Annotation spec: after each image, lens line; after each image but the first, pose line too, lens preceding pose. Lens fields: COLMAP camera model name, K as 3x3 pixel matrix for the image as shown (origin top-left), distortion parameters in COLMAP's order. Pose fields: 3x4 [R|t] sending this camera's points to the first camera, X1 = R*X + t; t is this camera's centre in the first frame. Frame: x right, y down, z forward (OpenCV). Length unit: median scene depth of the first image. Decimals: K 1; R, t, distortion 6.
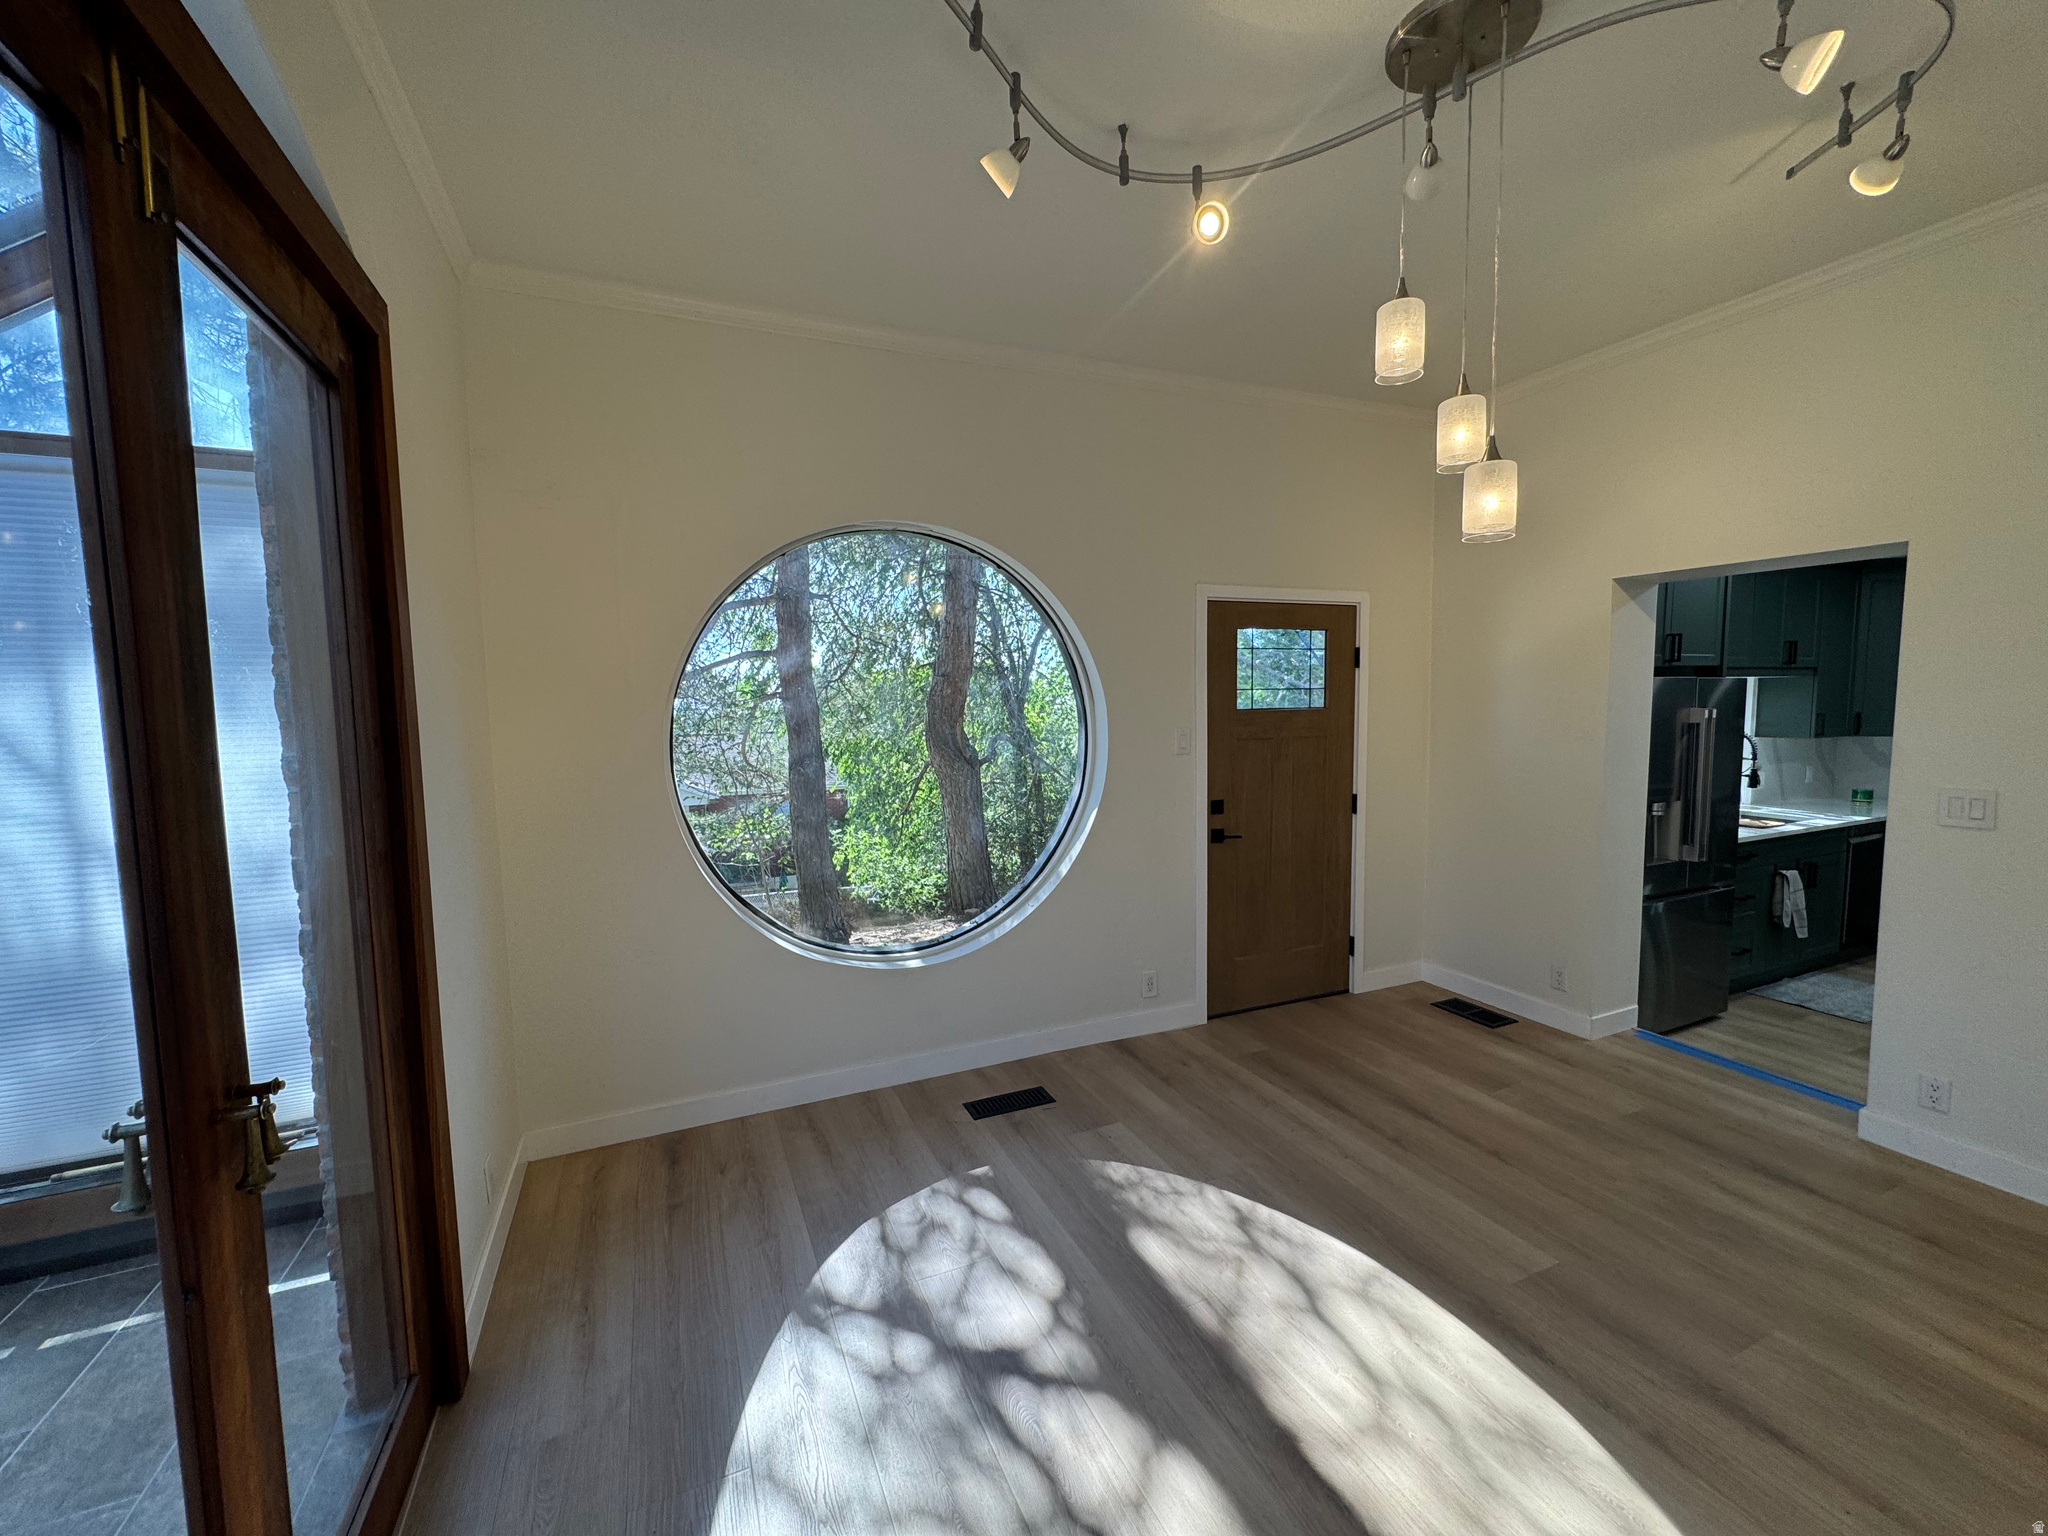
lens RADIAL K [[809.6, 0, 1024.0], [0, 809.6, 768.0], [0, 0, 1]] dist [-0.008110, -0.000257]
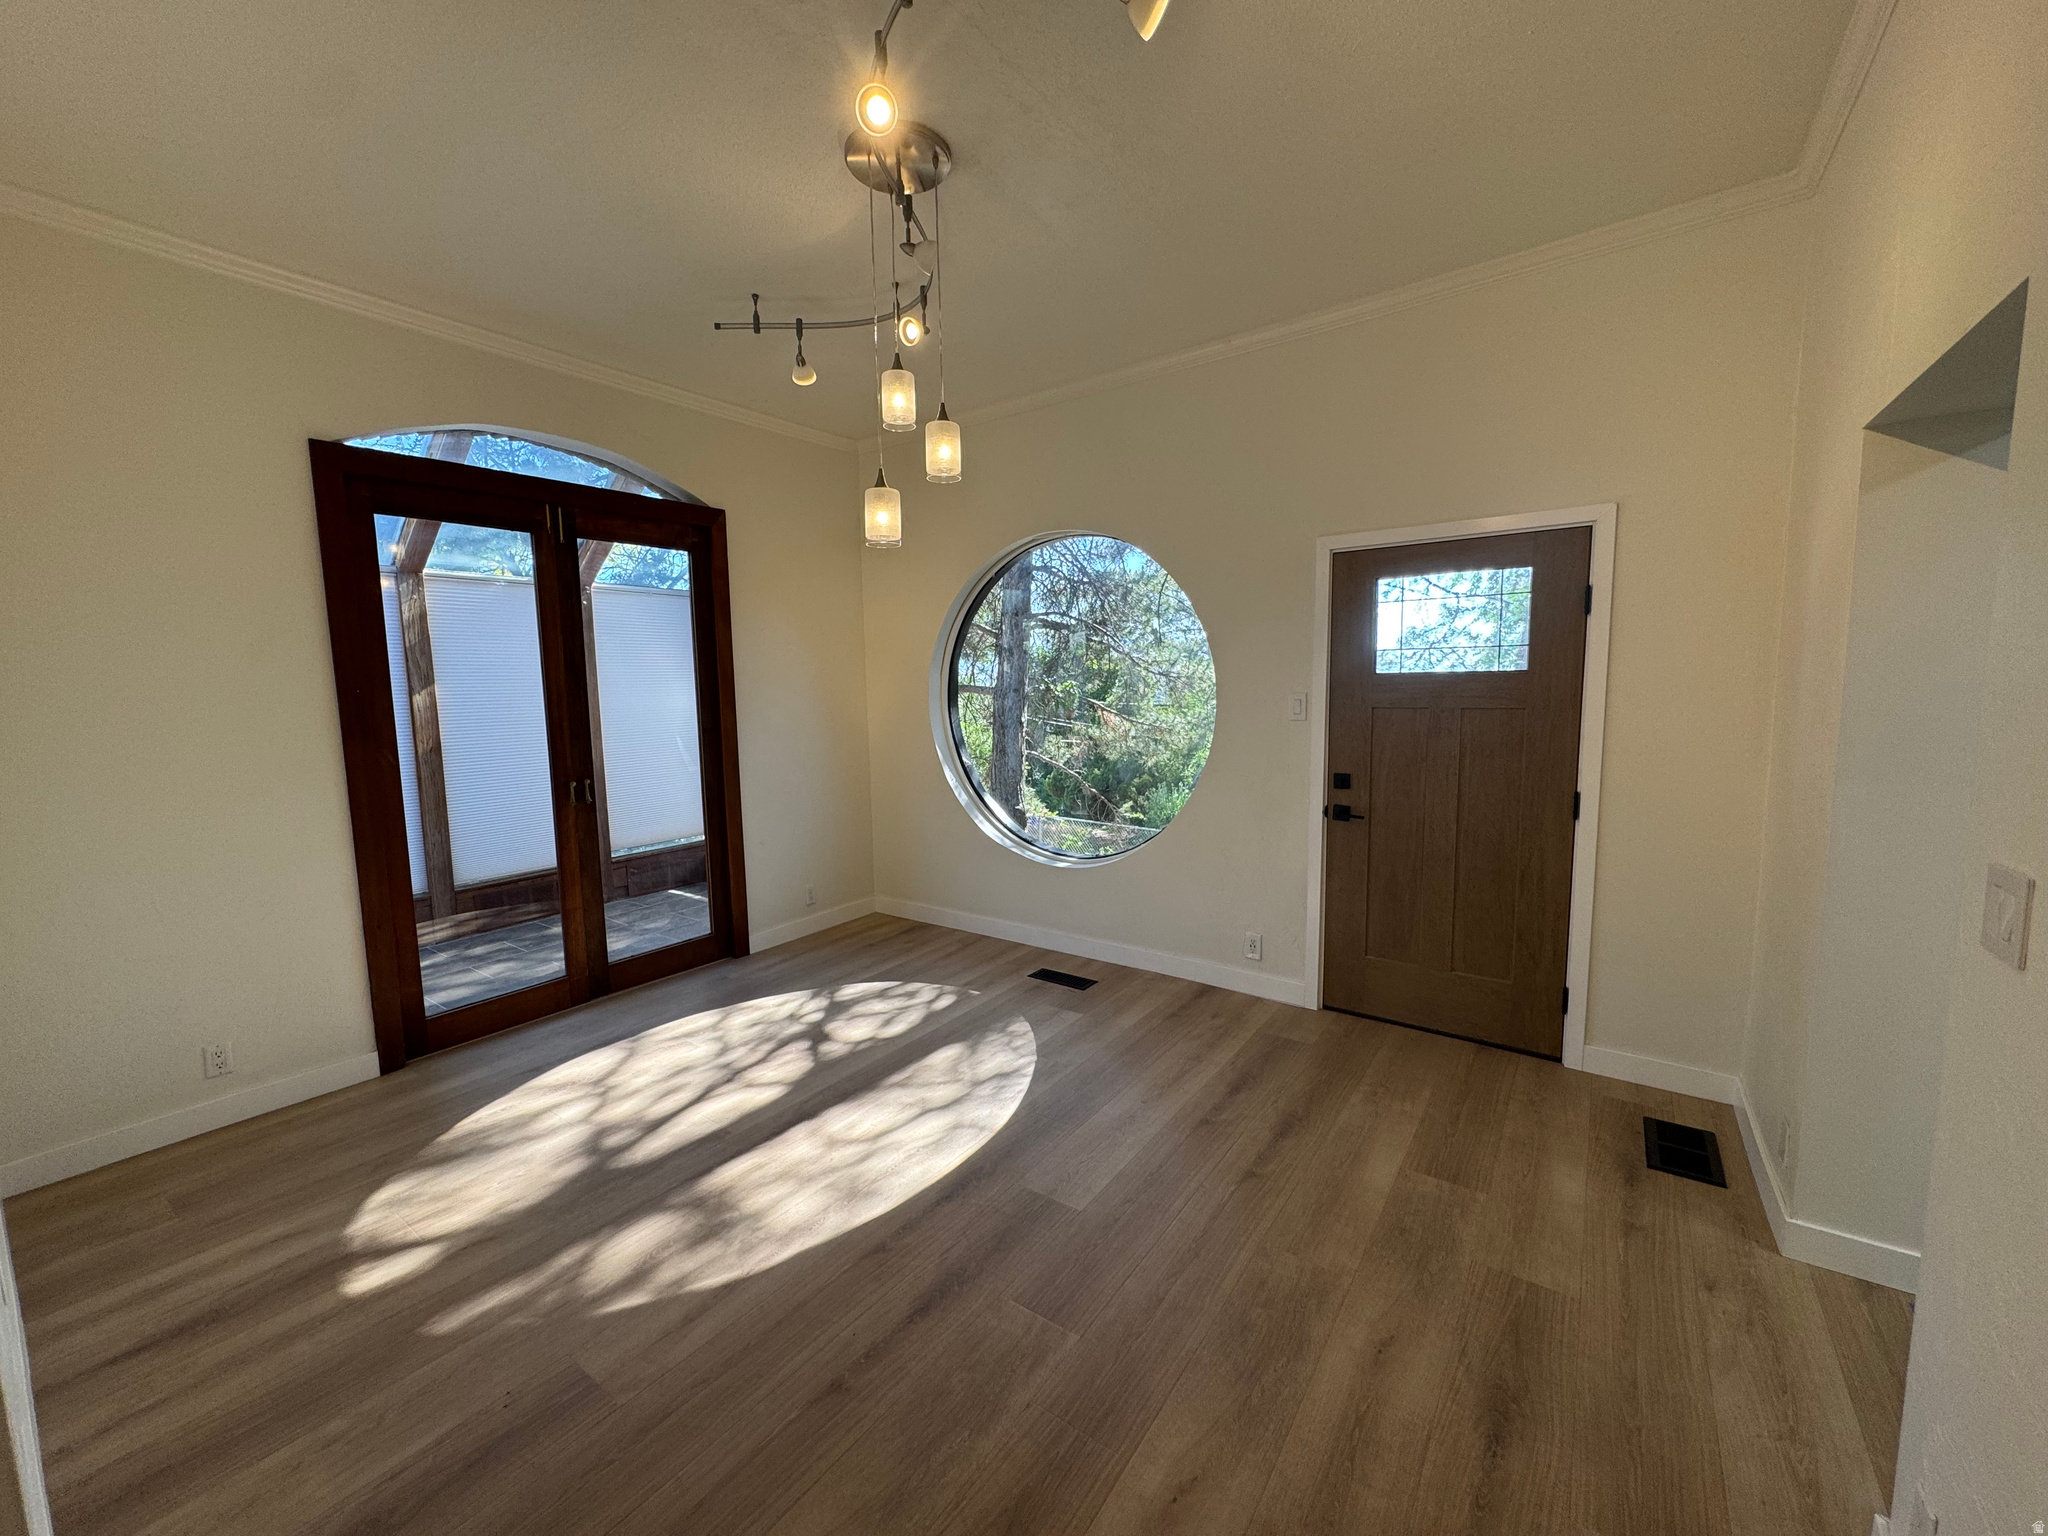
lens RADIAL K [[822.4, 0, 1020.6], [0, 822.4, 765.8], [0, 0, 1]] dist [-0.000511, -0.000371]
pose [[0.500963, 0.098244, -0.859875, 1.215553], [-0.063460, 0.995031, 0.076715, -0.023522], [0.863139, 0.016136, 0.504708, 0.320878]]
